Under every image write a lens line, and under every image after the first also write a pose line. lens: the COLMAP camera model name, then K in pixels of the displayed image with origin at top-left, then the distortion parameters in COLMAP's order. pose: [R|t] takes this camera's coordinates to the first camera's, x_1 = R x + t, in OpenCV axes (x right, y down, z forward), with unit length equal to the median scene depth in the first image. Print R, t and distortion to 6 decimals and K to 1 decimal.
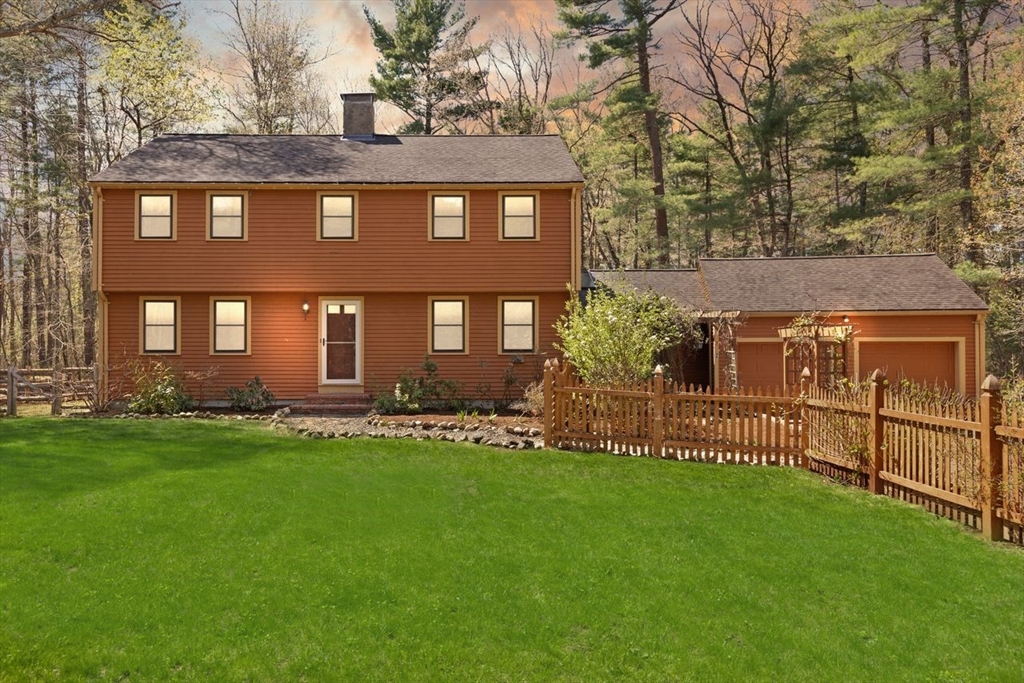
lens RADIAL K [[843.8, 0, 512.0], [0, 843.8, 341.5], [0, 0, 1]] dist [0.004027, -0.005105]
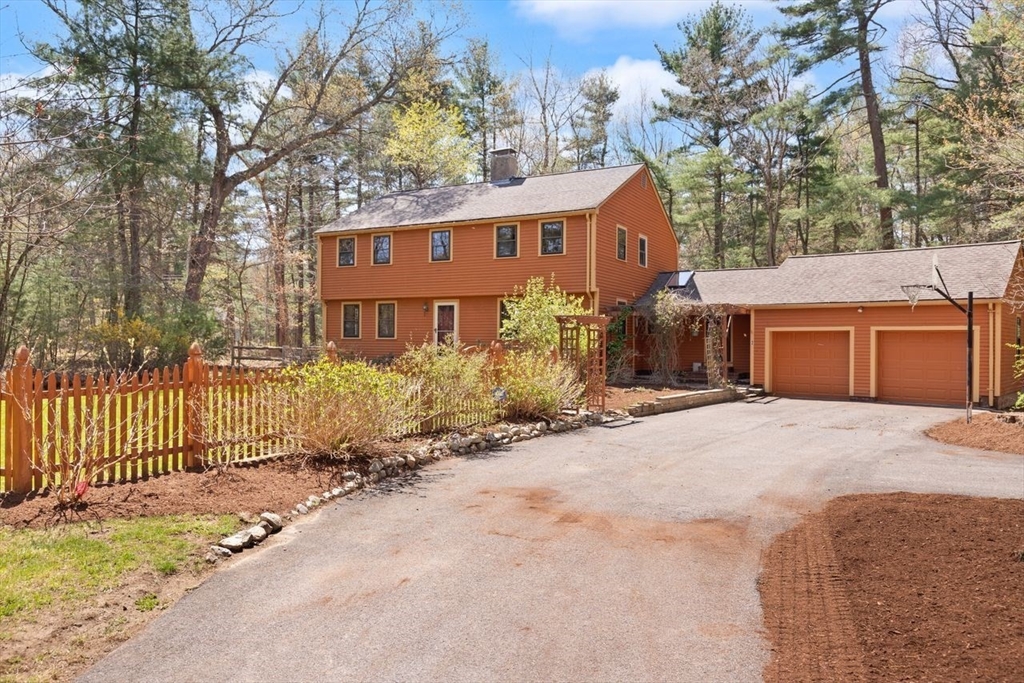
lens RADIAL K [[843.8, 0, 512.0], [0, 843.8, 341.5], [0, 0, 1]] dist [0.004027, -0.005105]
pose [[0.840174, 0.007862, -0.542260, 0.687757], [-0.004202, 0.999959, 0.007987, 0.007194], [0.542300, -0.004432, 0.840173, -0.167760]]
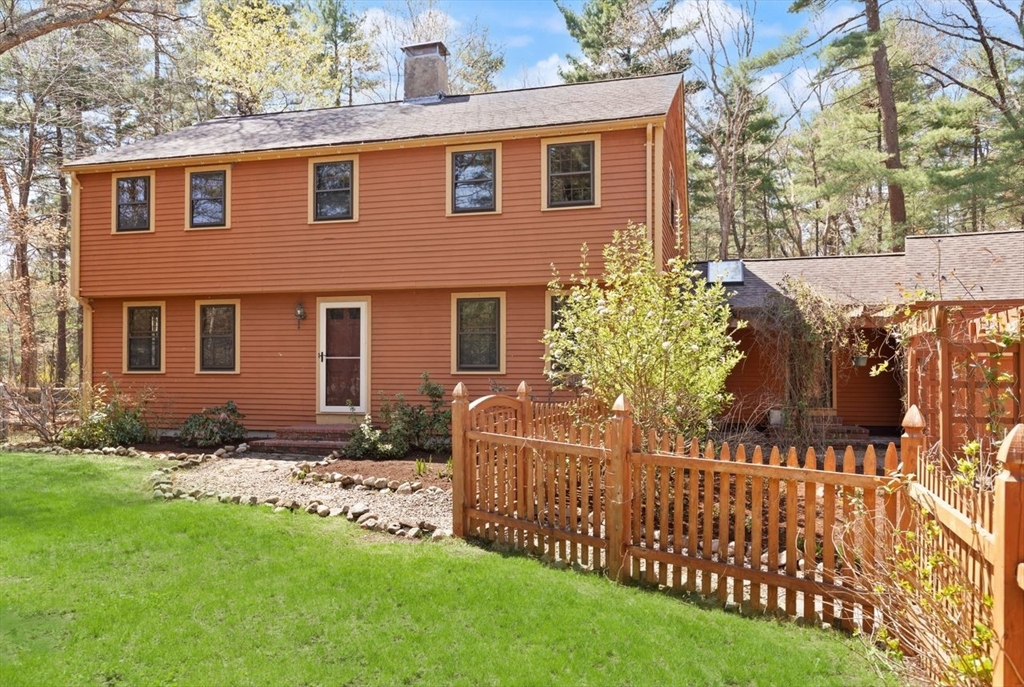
lens RADIAL K [[823.5, 0, 532.7], [0, 823.5, 364.5], [0, 0, 1]] dist [0.002503, -0.006671]
pose [[0.949644, 0.000227, -0.313332, 0.189750], [0.000738, 0.999995, 0.002962, 0.005362], [0.313331, -0.003044, 0.949639, 0.352076]]
